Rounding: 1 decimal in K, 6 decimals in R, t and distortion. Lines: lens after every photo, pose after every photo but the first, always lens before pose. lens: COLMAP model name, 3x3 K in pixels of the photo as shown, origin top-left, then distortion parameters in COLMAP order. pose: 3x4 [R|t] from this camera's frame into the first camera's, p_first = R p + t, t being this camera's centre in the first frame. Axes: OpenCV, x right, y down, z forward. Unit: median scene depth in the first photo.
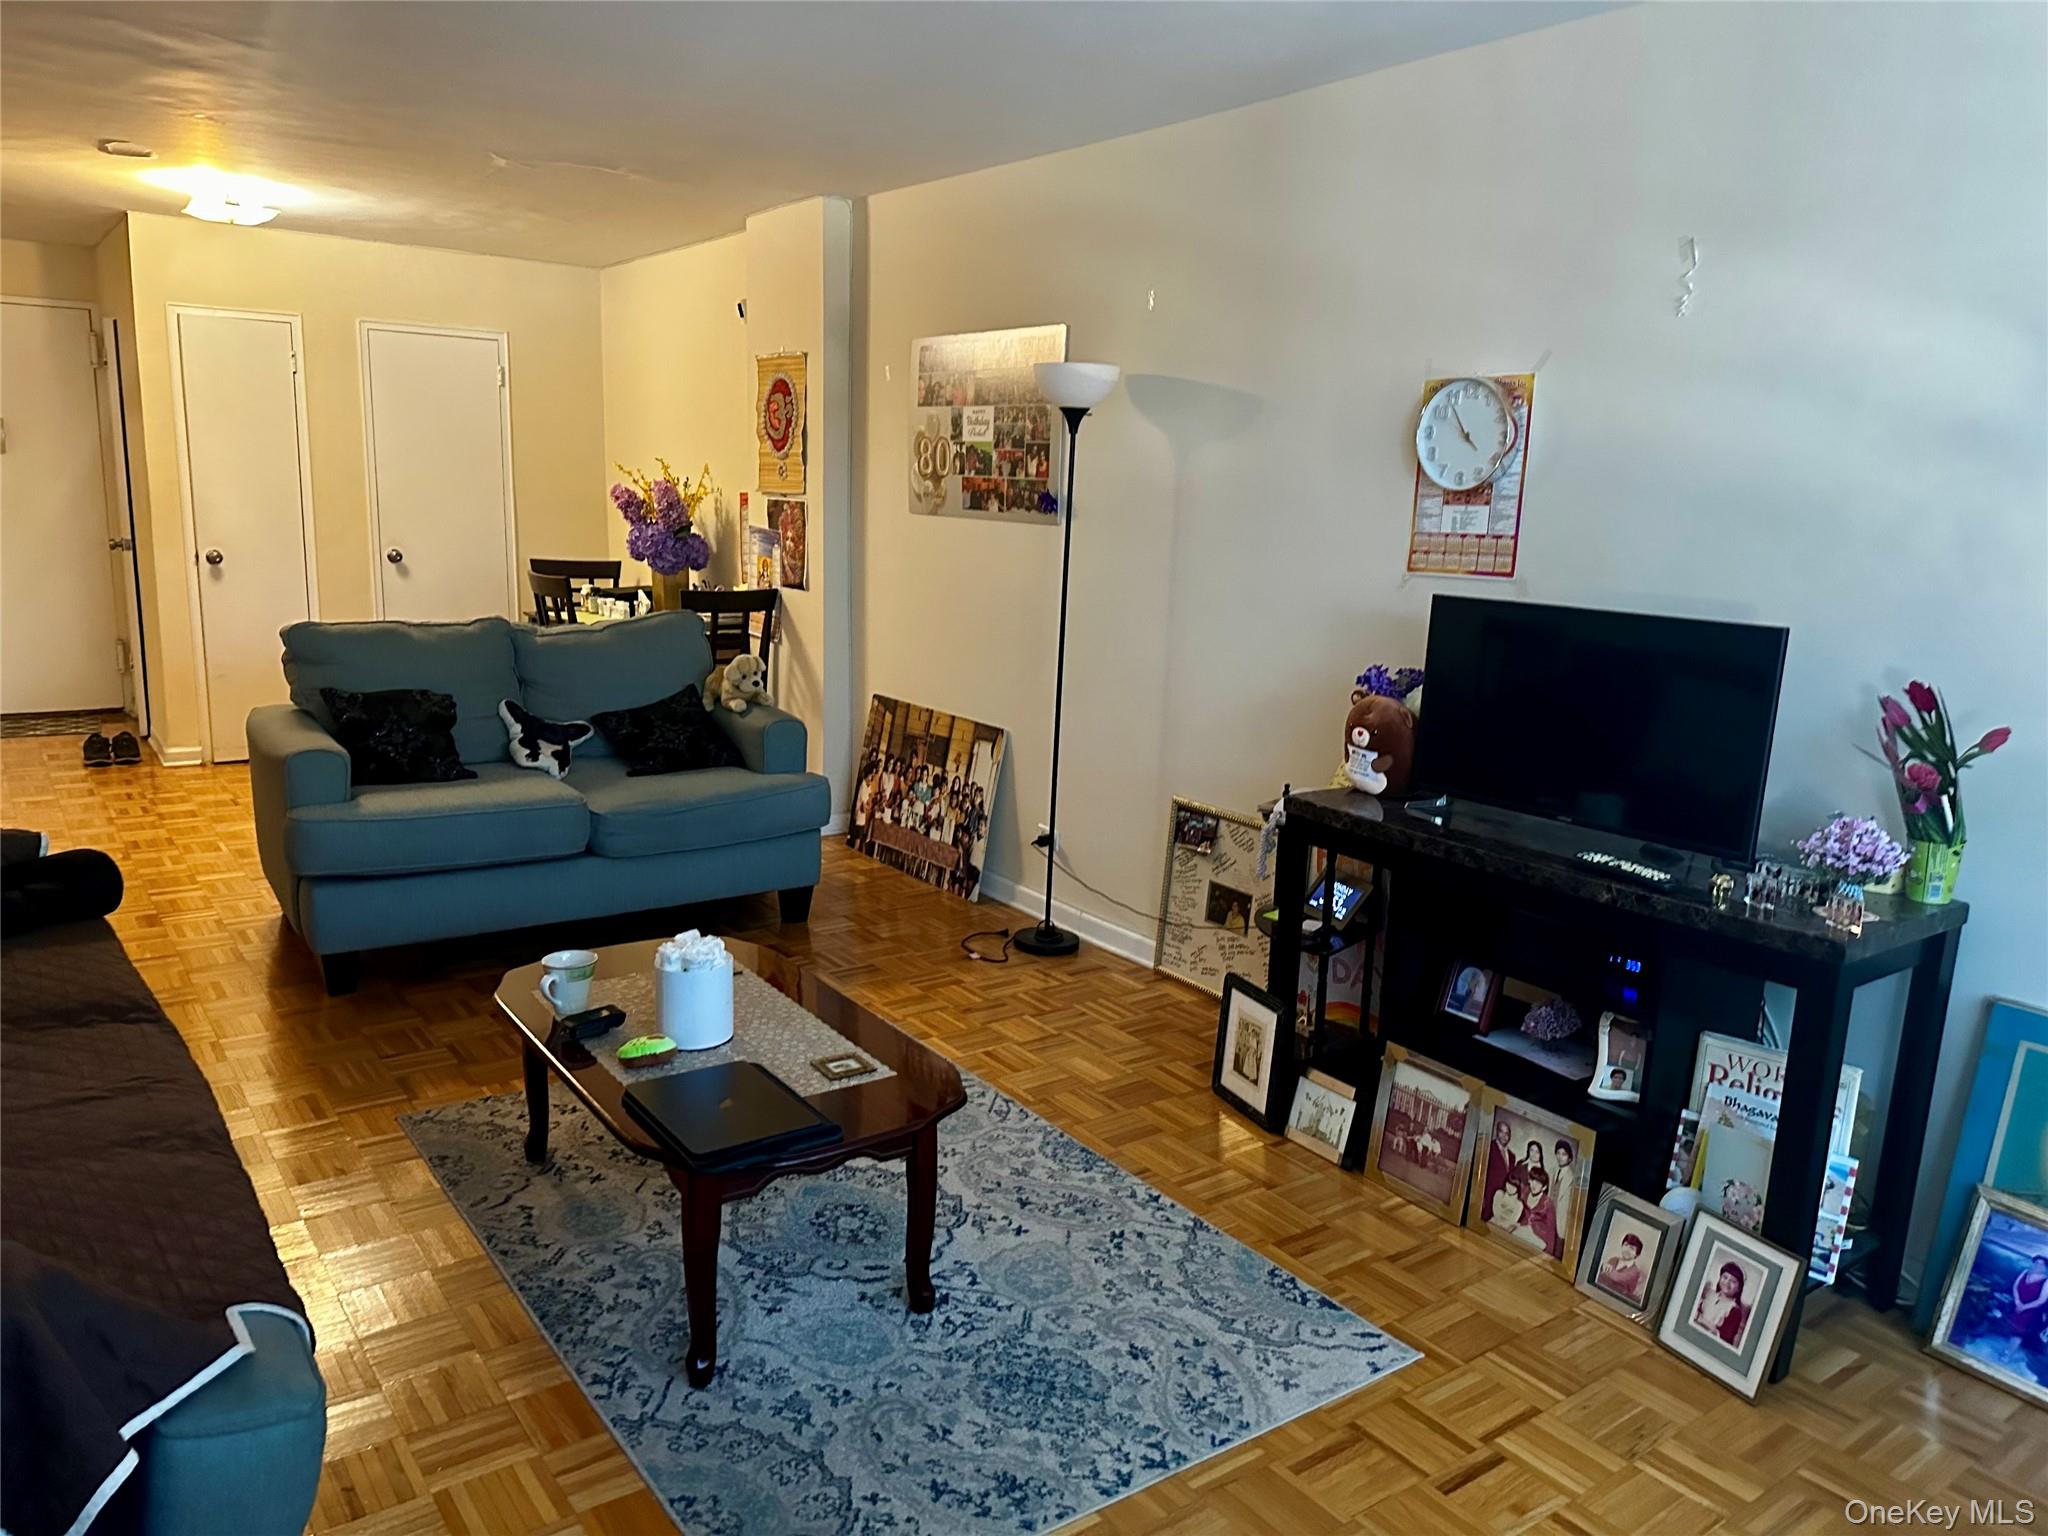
lens RADIAL K [[1464.4, 0, 1034.3], [0, 1464.4, 776.2], [0, 0, 1]] dist [0.075598, -0.096898]
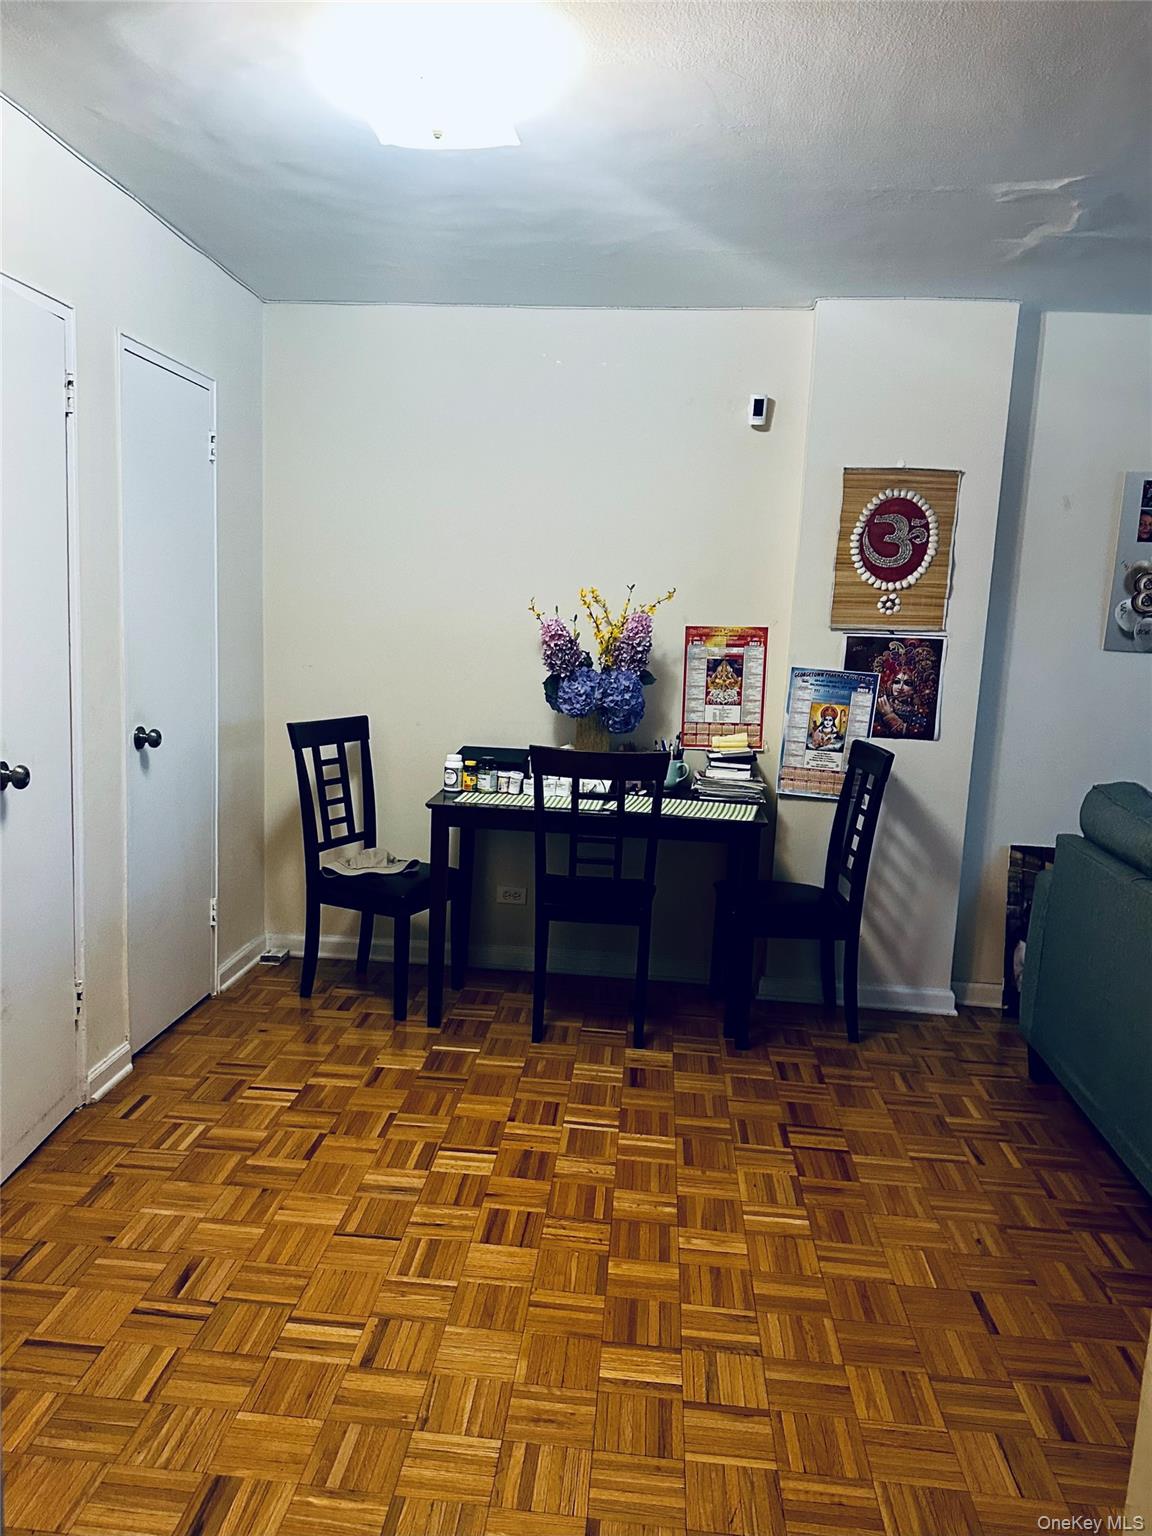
lens RADIAL K [[1098.3, 0, 579.7], [0, 1098.3, 772.9], [0, 0, 1]] dist [0.075598, -0.096898]
pose [[0.682336, -0.107802, 0.723047, -1.366781], [0.127723, 0.991434, 0.027285, -0.267351], [-0.719795, 0.073732, 0.690260, 1.228244]]
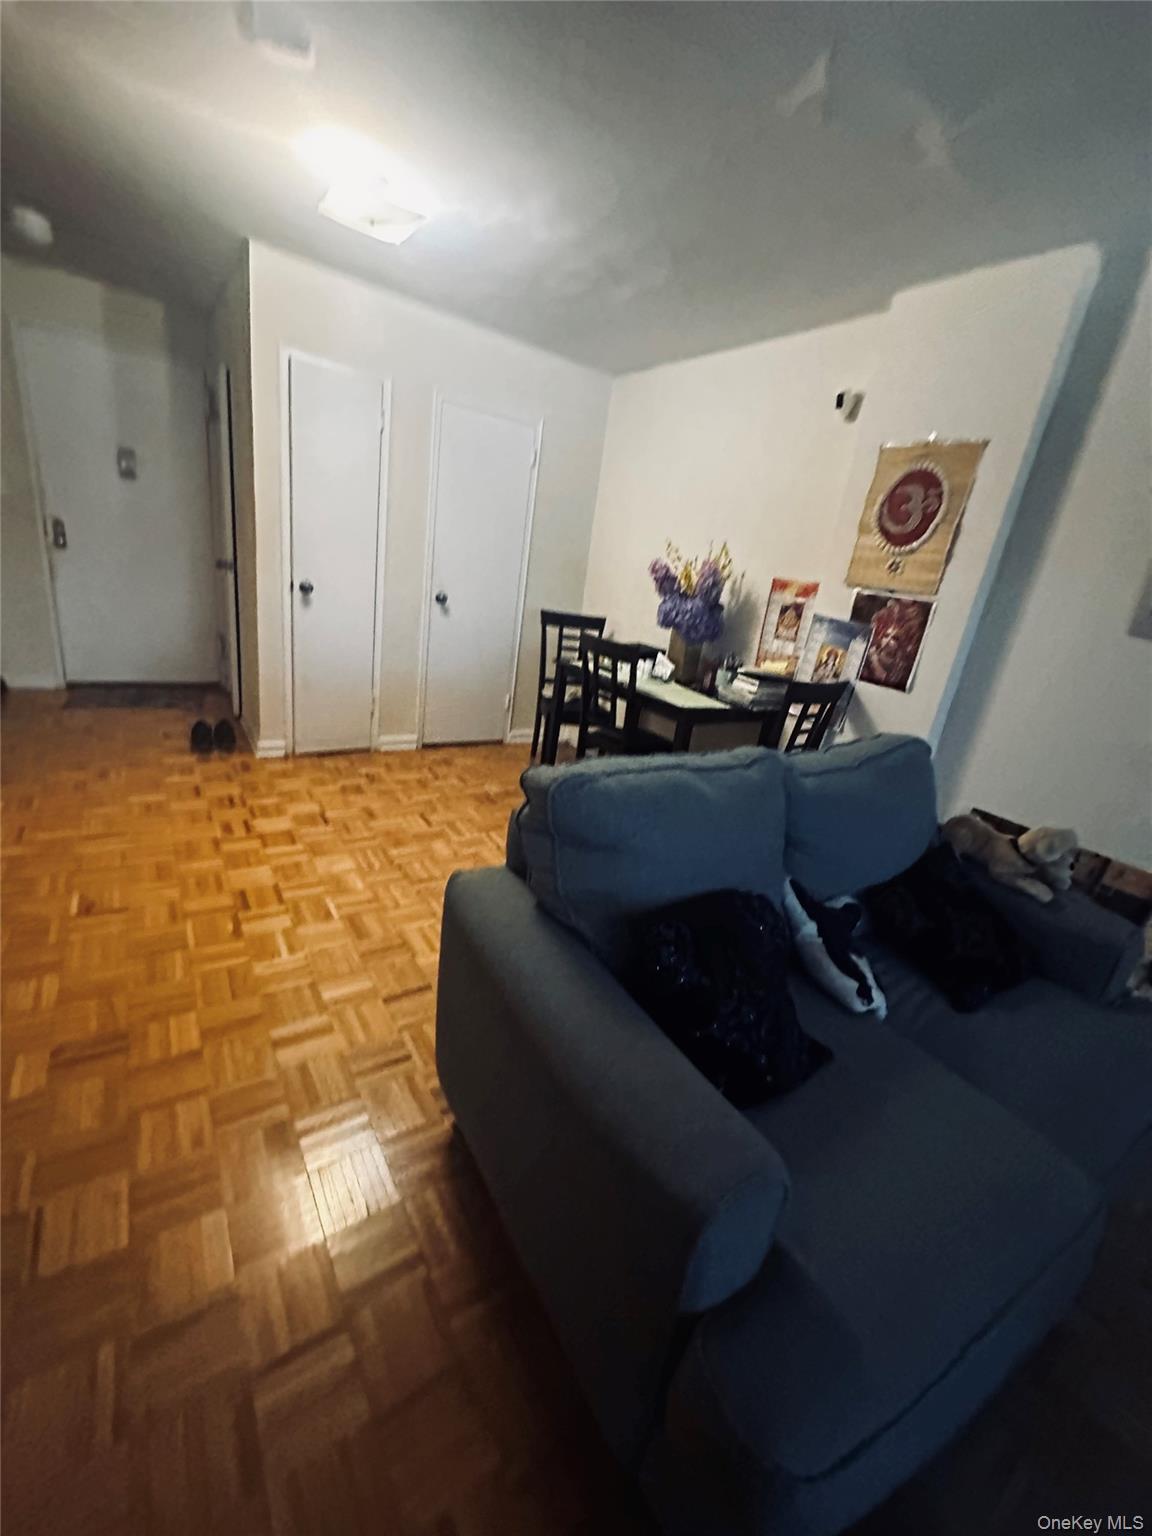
lens RADIAL K [[621.9, 0, 585.4], [0, 621.9, 766.2], [0, 0, 1]] dist [-0.003671, -0.000125]
pose [[0.994470, 0.104741, 0.007620, -0.652351], [-0.104893, 0.987119, 0.120801, -0.184183], [0.005131, -0.120932, 0.992648, 1.006327]]
